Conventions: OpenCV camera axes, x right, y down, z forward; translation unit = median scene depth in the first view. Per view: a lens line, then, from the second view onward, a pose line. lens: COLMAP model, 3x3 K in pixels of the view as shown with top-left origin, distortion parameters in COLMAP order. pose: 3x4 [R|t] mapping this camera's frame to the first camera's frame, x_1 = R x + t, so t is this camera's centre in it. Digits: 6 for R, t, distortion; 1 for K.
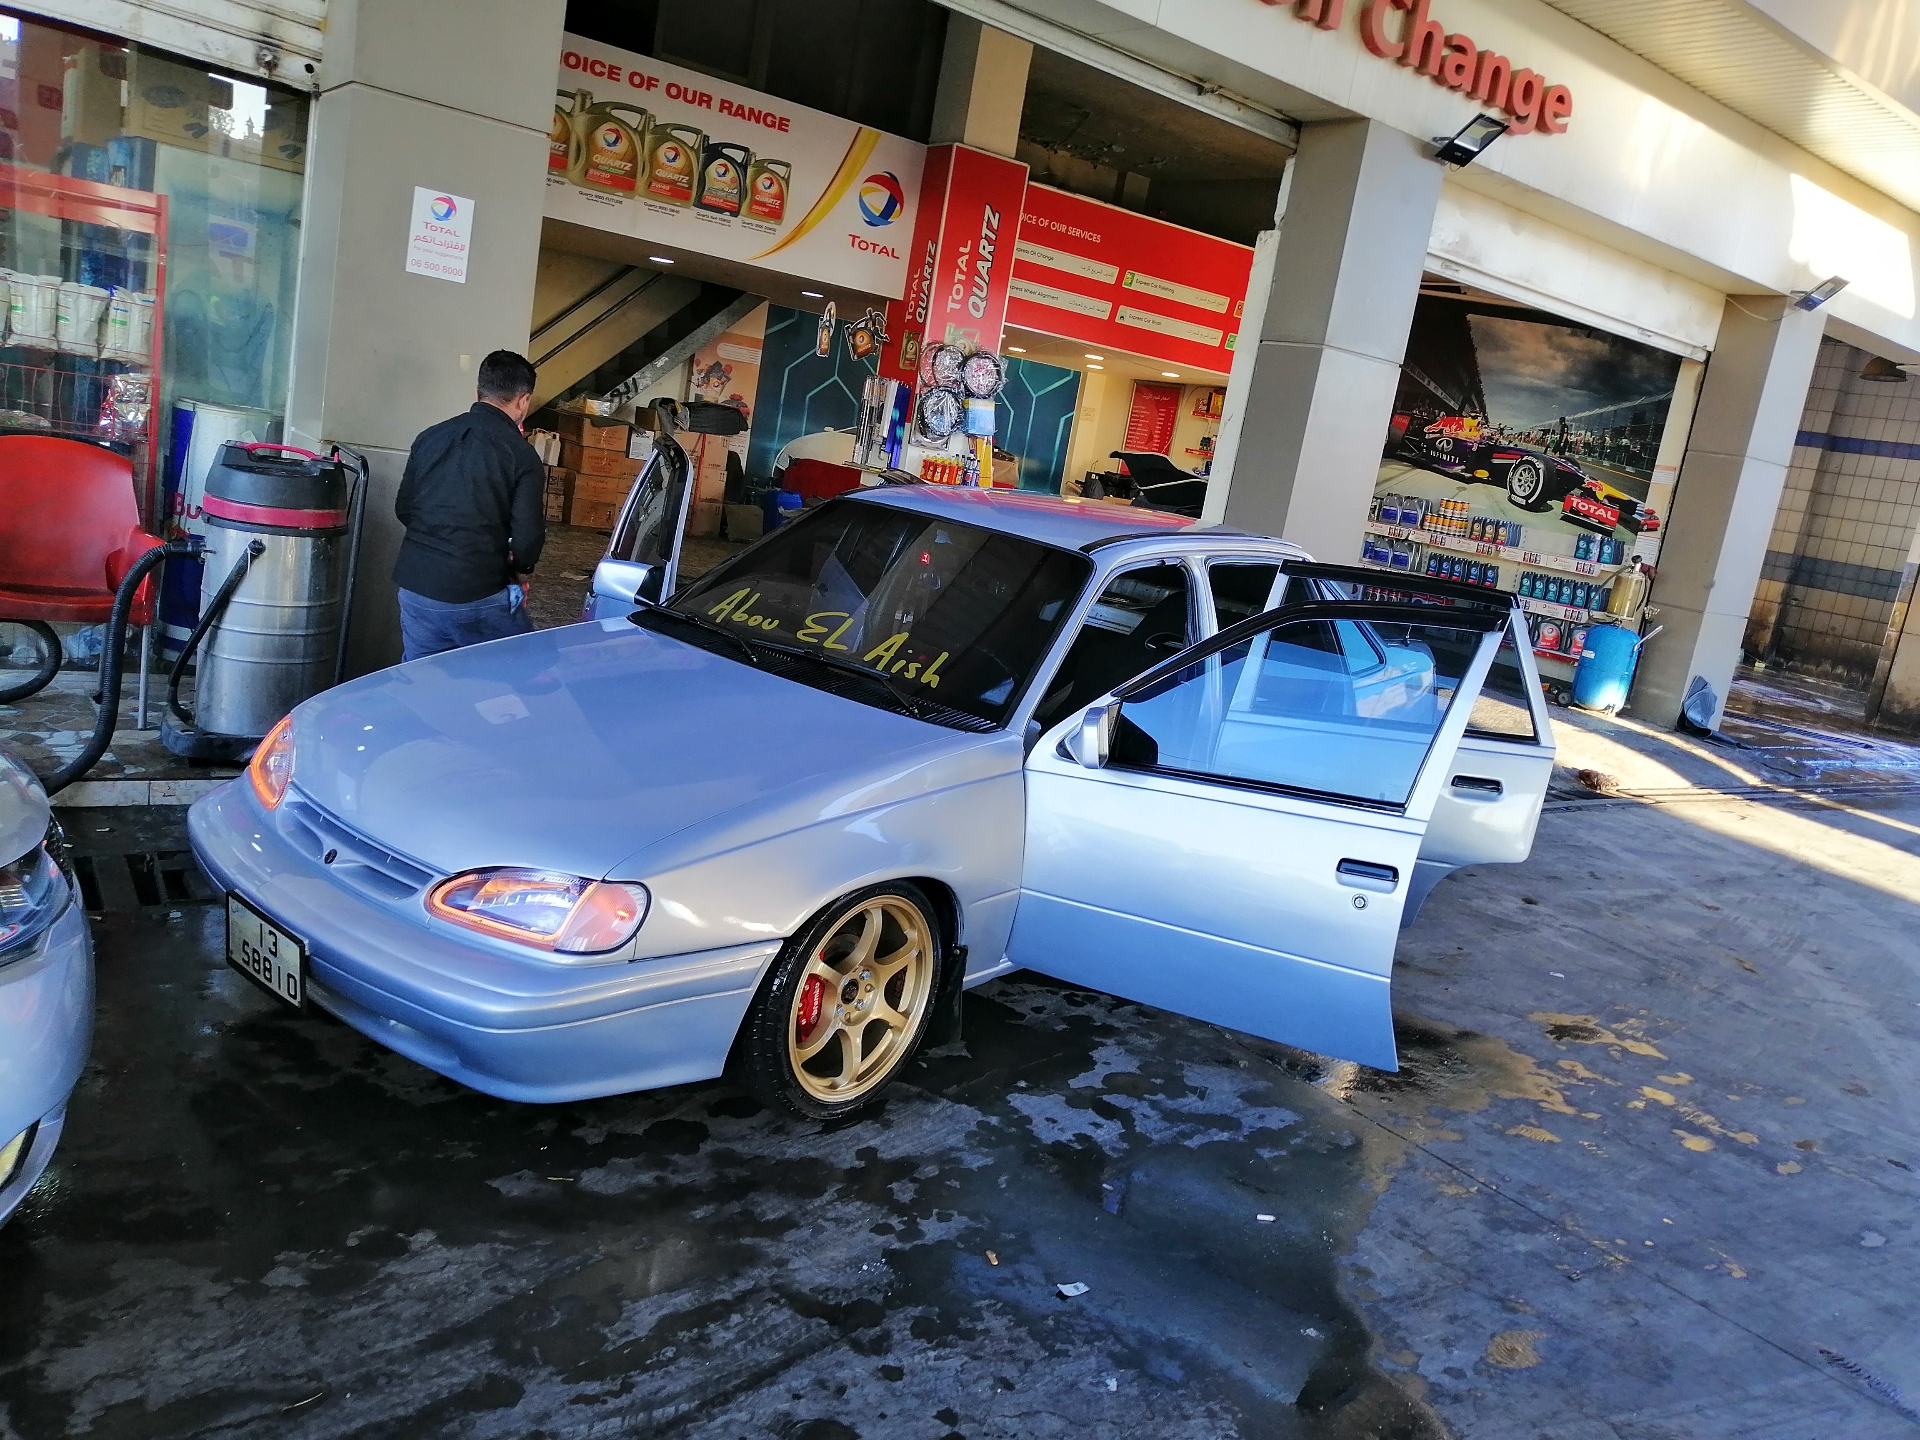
lens RADIAL K [[1420.1, 0, 958.7], [0, 1420.1, 716.4], [0, 0, 1]] dist [-0.007129, -0.005849]
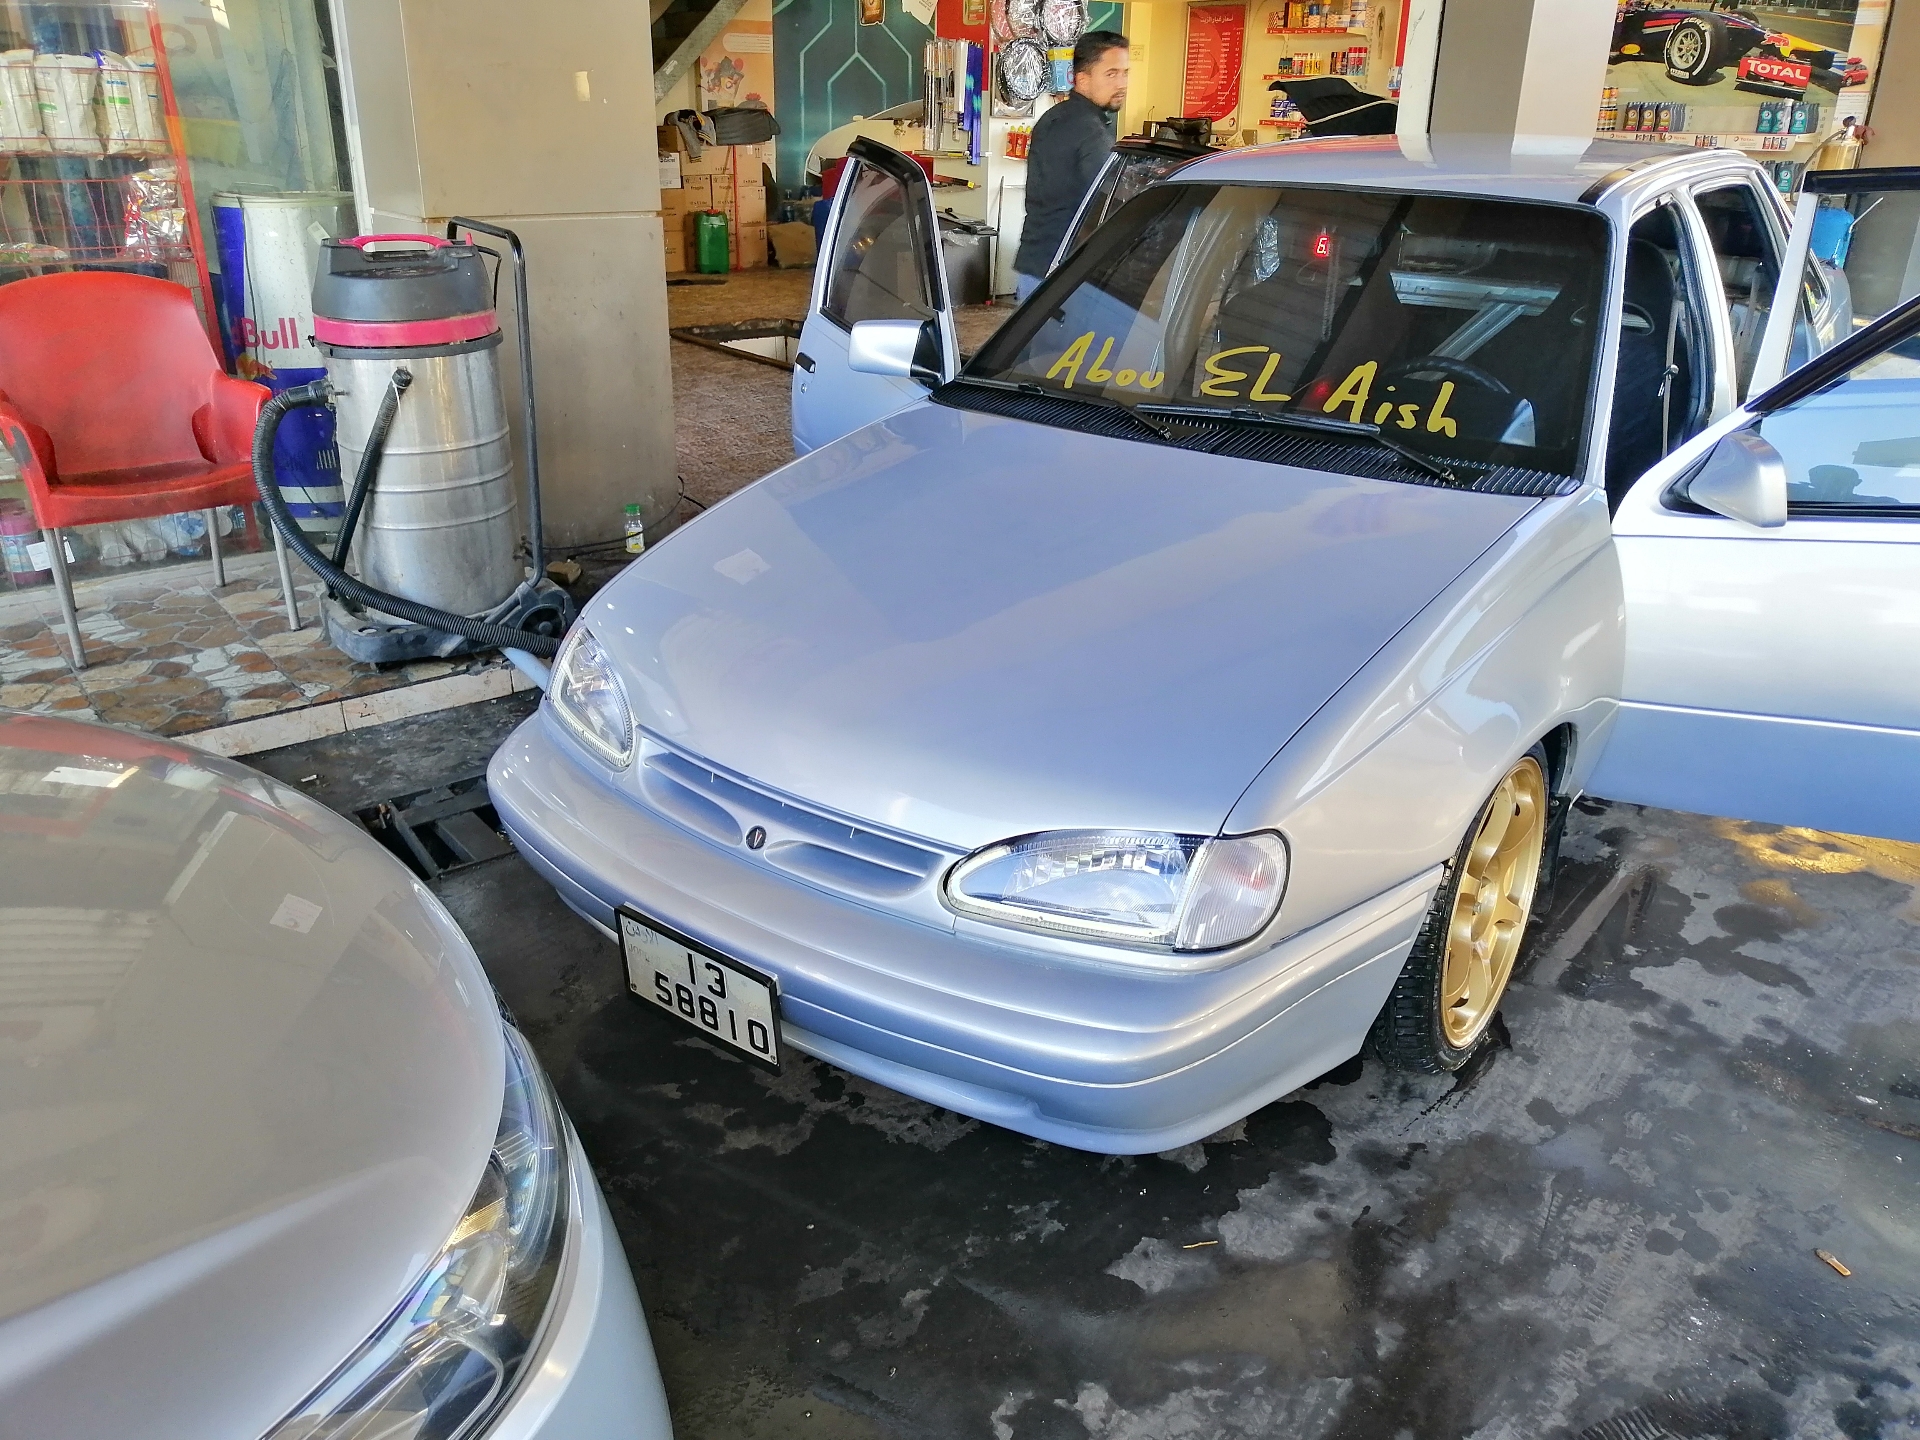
lens RADIAL K [[1420.1, 0, 953.1], [0, 1420.1, 725.2], [0, 0, 1]] dist [-0.007129, -0.005849]
pose [[0.988140, -0.149840, -0.033573, -0.177956], [0.153553, 0.965484, 0.210387, -0.046737], [0.000889, -0.213047, 0.977042, 0.192115]]
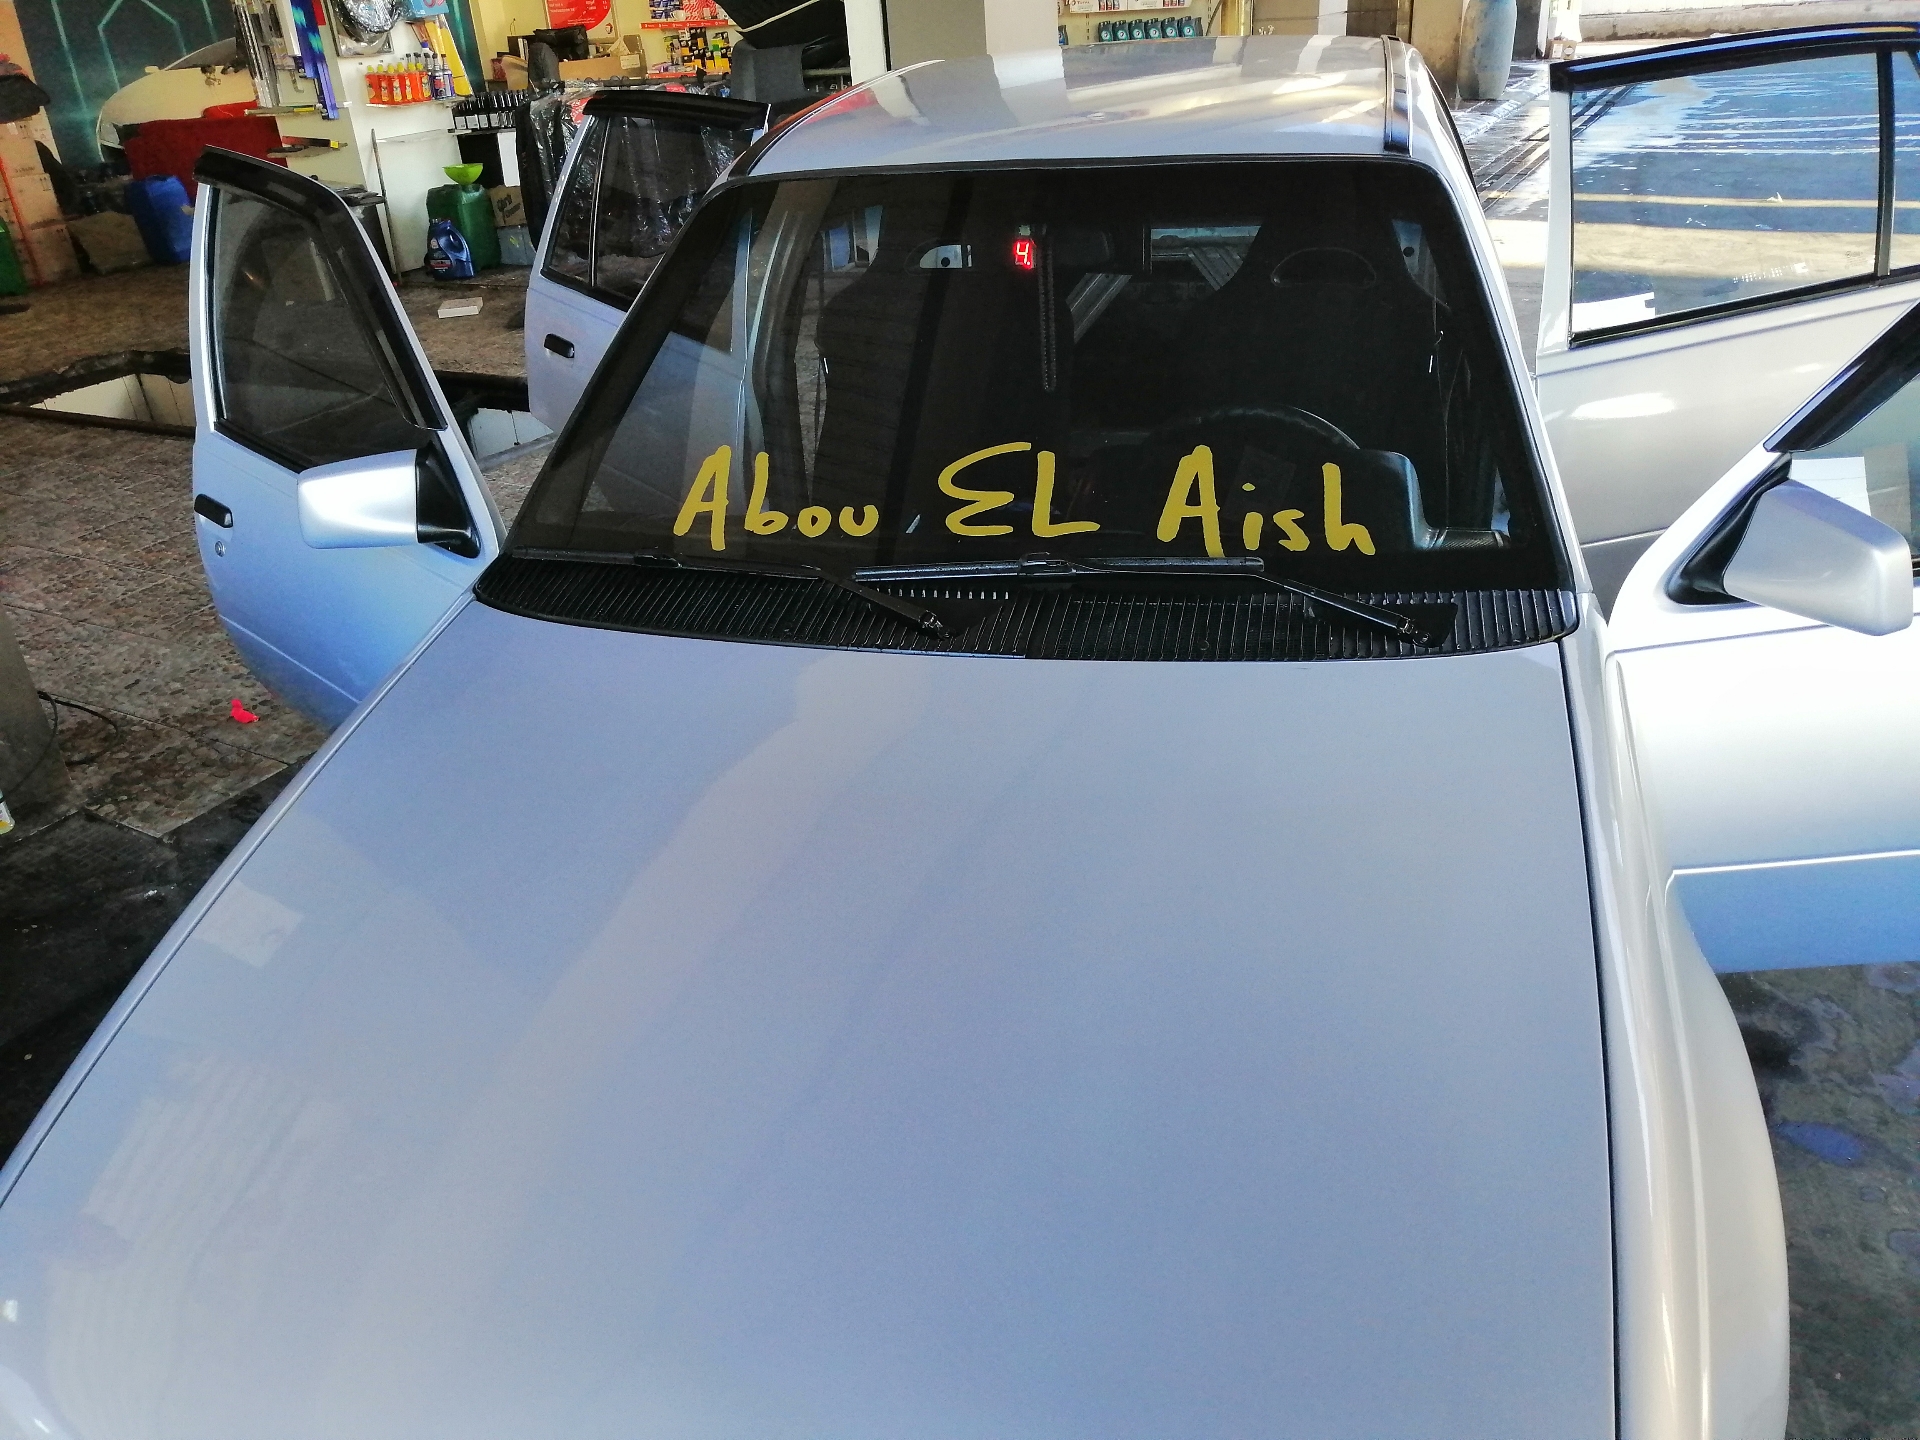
lens RADIAL K [[1420.1, 0, 968.5], [0, 1420.1, 704.9], [0, 0, 1]] dist [-0.007129, -0.005849]
pose [[0.871526, -0.396245, 0.288846, -0.193806], [0.293631, 0.893501, 0.339760, -0.117244], [-0.392712, -0.211295, 0.895059, 0.430132]]
